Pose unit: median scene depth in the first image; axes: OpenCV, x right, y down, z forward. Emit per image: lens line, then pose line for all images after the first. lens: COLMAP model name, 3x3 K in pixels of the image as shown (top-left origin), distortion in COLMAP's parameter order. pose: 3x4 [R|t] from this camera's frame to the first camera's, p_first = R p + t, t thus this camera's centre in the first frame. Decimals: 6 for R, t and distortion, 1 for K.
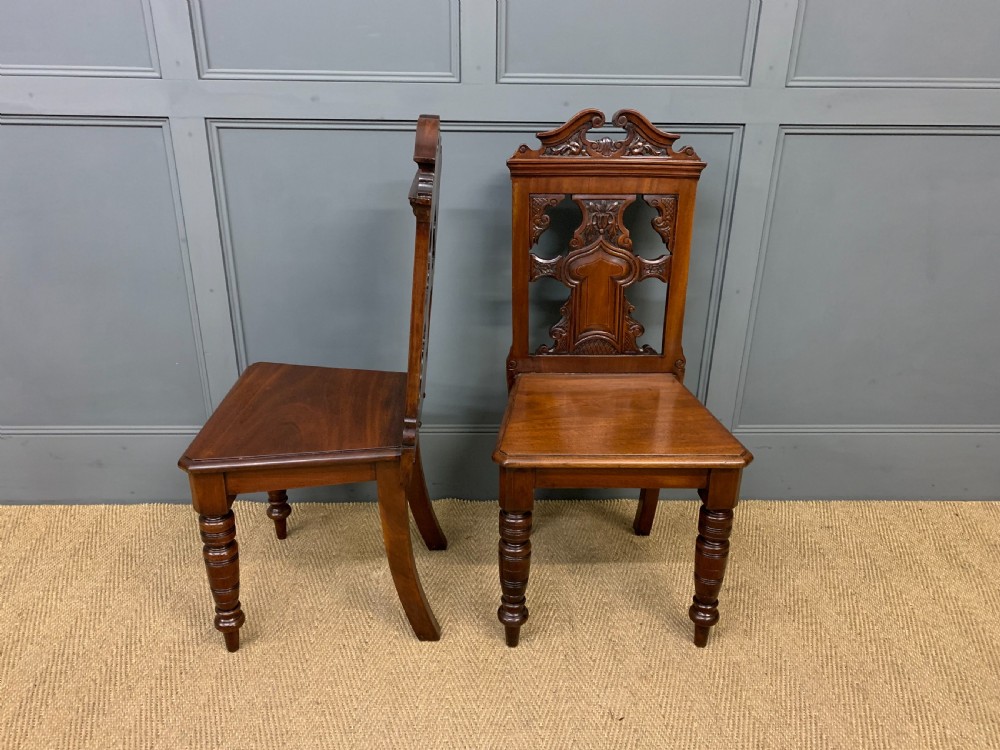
lens RADIAL K [[772.8, 0, 495.1], [0, 772.8, 372.5], [0, 0, 1]] dist [0.020926, -0.009126]
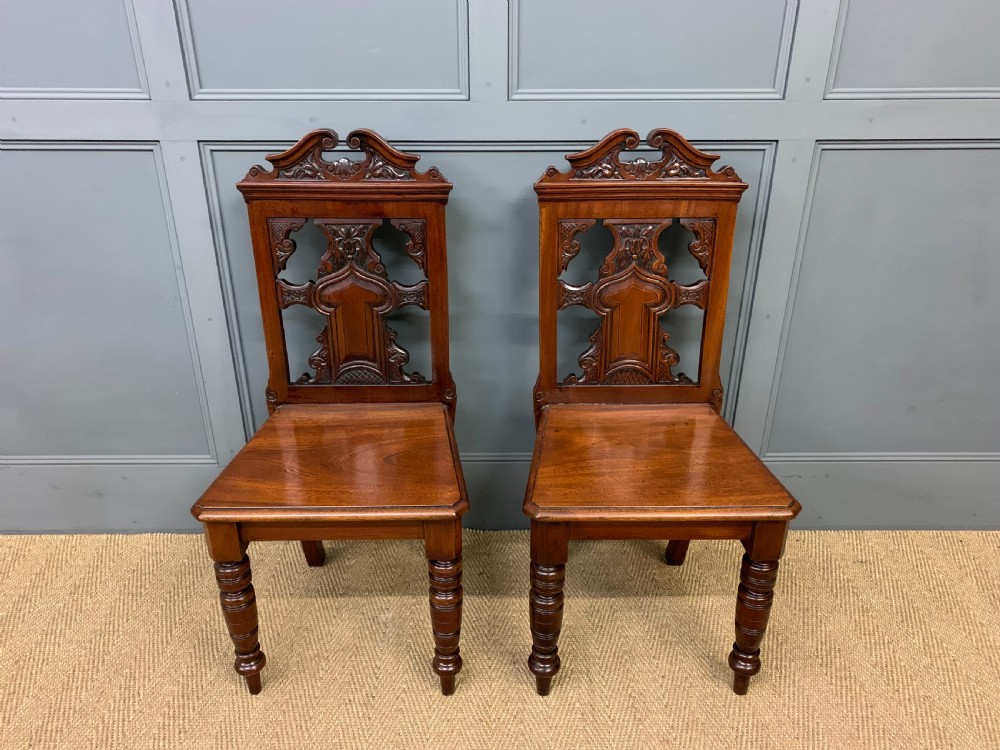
lens RADIAL K [[772.8, 0, 492.9], [0, 772.8, 367.7], [0, 0, 1]] dist [0.020926, -0.009126]
pose [[0.999652, -0.002699, -0.026237, 0.007030], [0.003612, 0.999387, 0.034831, -0.085860], [0.026127, -0.034914, 0.999049, 0.062191]]
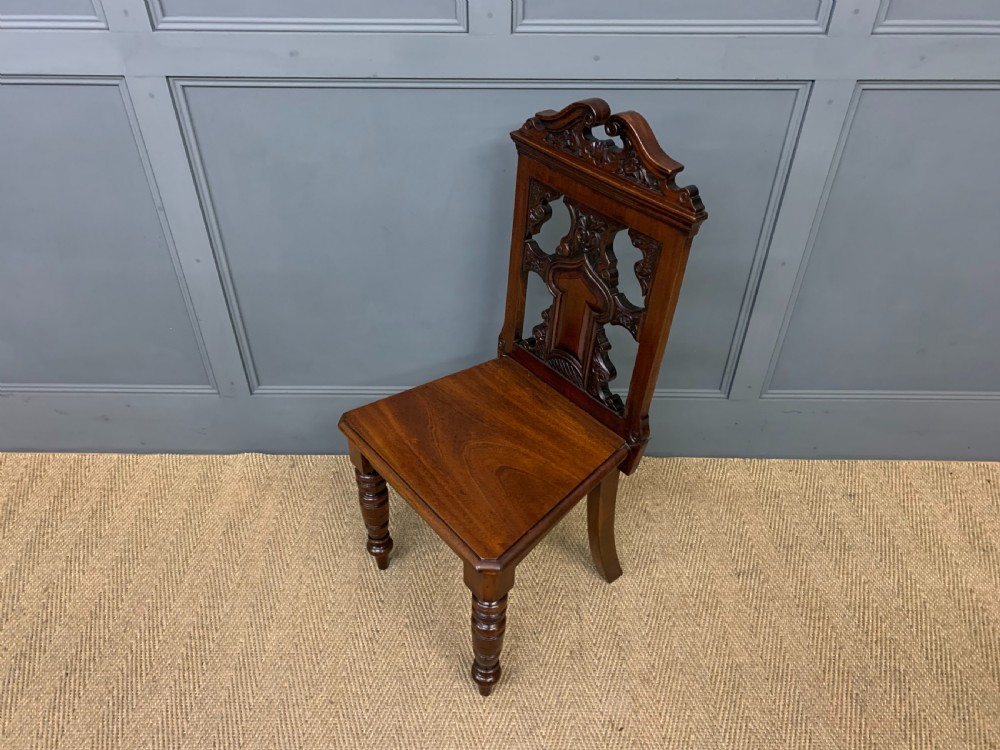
lens RADIAL K [[772.8, 0, 491.0], [0, 772.8, 380.4], [0, 0, 1]] dist [0.020926, -0.009126]
pose [[0.999158, 0.016951, -0.037368, 0.016452], [-0.005600, 0.958493, 0.285061, -0.255642], [0.040649, -0.284612, 0.957781, 0.110468]]
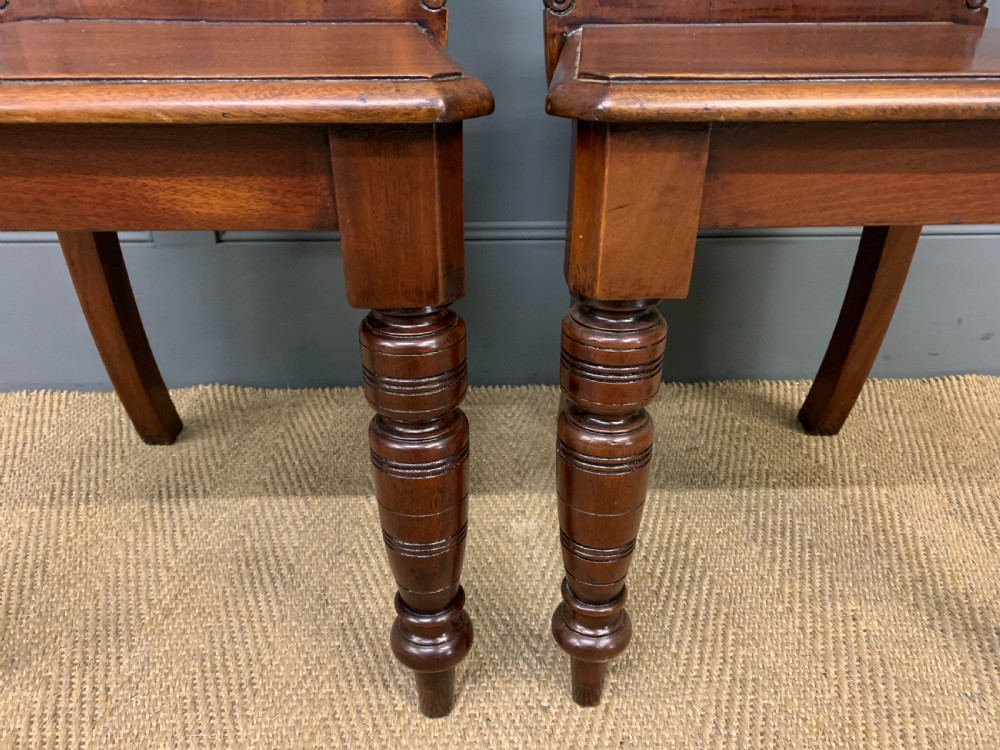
lens RADIAL K [[772.8, 0, 492.4], [0, 772.8, 388.7], [0, 0, 1]] dist [0.020926, -0.009126]
pose [[0.999928, -0.012001, 0.000813, -0.182399], [0.011876, 0.995733, 0.091511, 0.153139], [-0.001908, -0.091495, 0.995804, 0.615565]]
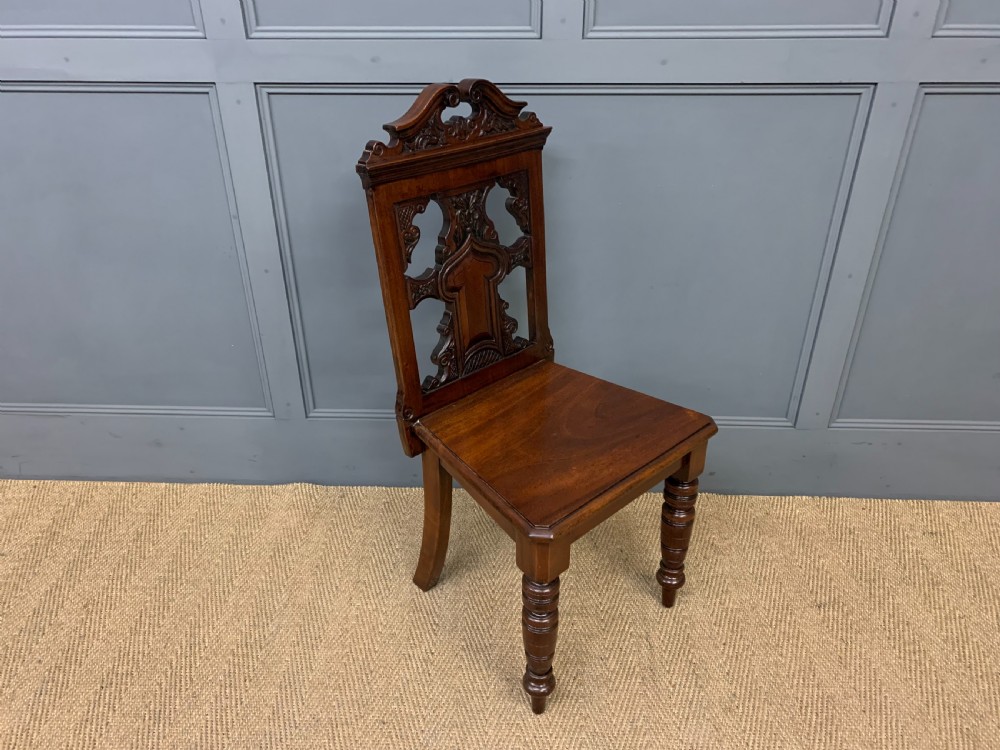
lens RADIAL K [[772.8, 0, 488.9], [0, 772.8, 382.8], [0, 0, 1]] dist [0.020926, -0.009126]
pose [[0.997135, 0.020349, -0.072854, -0.032089], [-0.011410, 0.992578, 0.121072, -0.096807], [0.074777, -0.119894, 0.989967, 0.092864]]
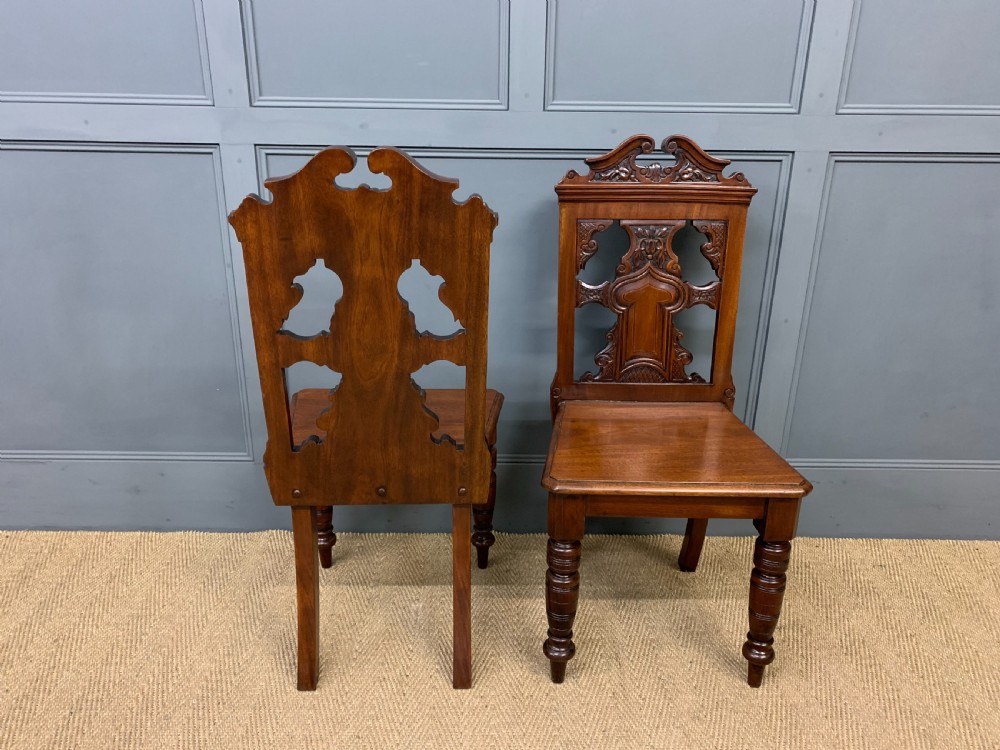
lens RADIAL K [[772.8, 0, 493.4], [0, 772.8, 377.4], [0, 0, 1]] dist [0.020926, -0.009126]
pose [[0.999623, 0.008766, -0.026009, -0.034665], [-0.010024, 0.998766, -0.048643, 0.020682], [0.025551, 0.048886, 0.998478, 0.015022]]
